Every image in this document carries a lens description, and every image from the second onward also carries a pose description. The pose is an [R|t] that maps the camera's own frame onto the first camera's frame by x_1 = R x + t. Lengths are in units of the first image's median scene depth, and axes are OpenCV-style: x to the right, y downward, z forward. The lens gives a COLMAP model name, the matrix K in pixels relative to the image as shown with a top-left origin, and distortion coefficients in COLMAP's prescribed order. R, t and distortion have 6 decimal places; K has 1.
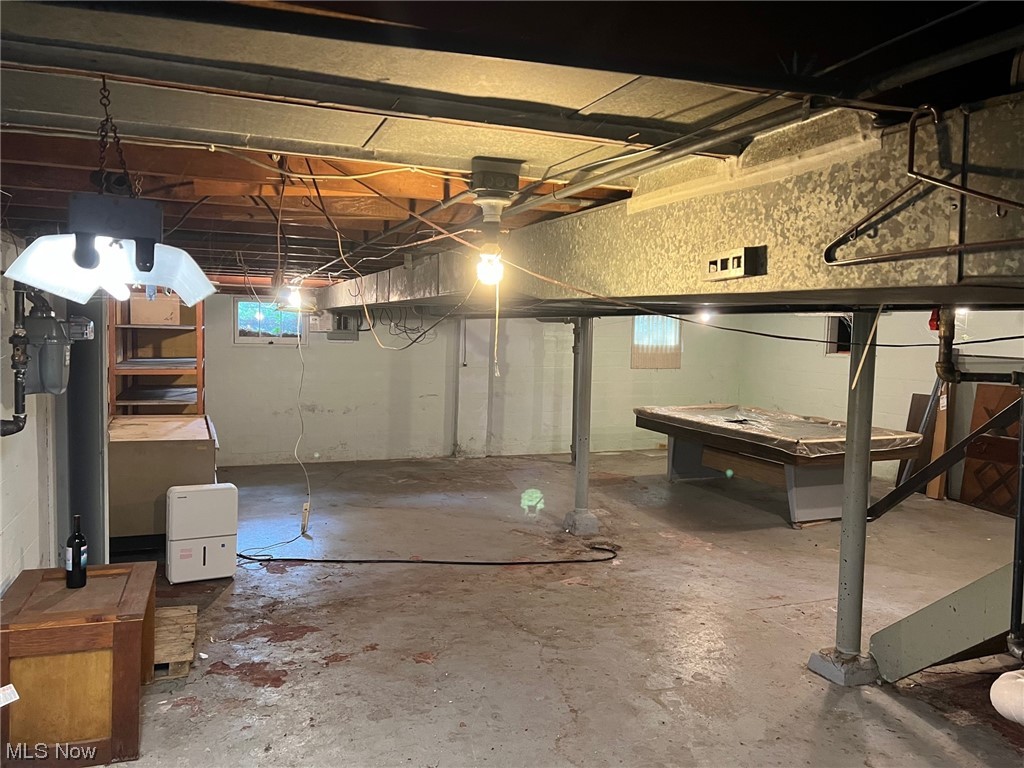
lens RADIAL K [[759.5, 0, 512.0], [0, 759.5, 384.0], [0, 0, 1]] dist [0.084844, -0.122220]
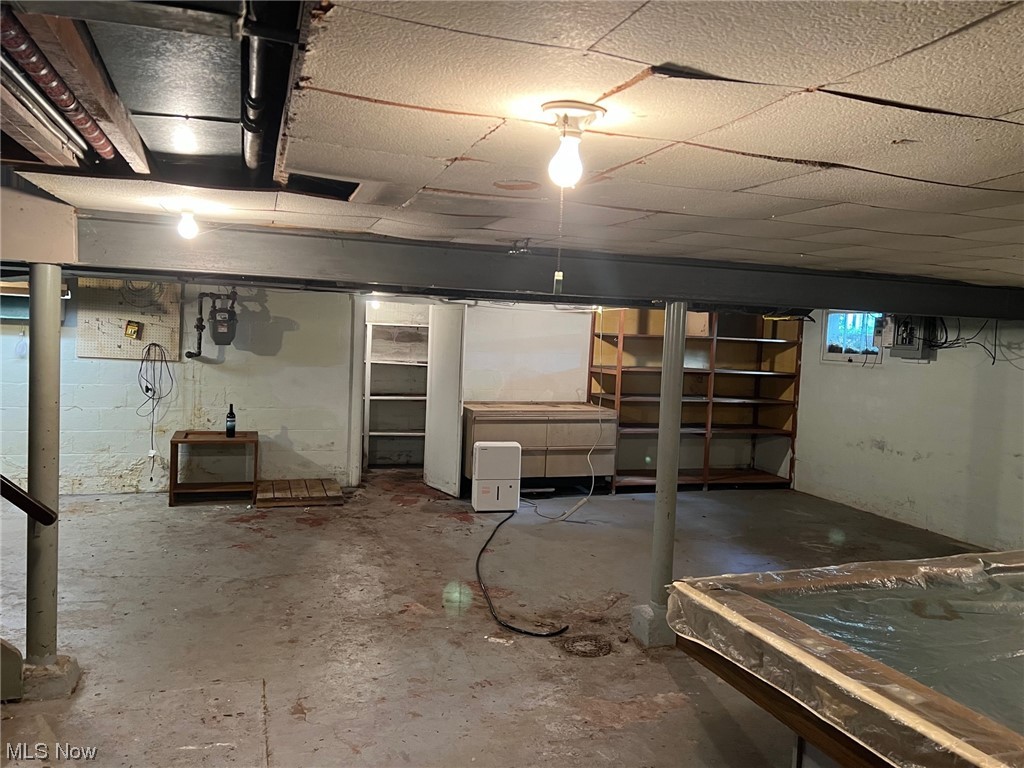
lens RADIAL K [[759.5, 0, 512.0], [0, 759.5, 384.0], [0, 0, 1]] dist [0.084844, -0.122220]
pose [[-0.039610, 0.041240, -0.998364, 0.903800], [-0.111767, 0.992695, 0.045441, -0.040716], [0.992945, 0.113384, -0.034712, 1.088688]]
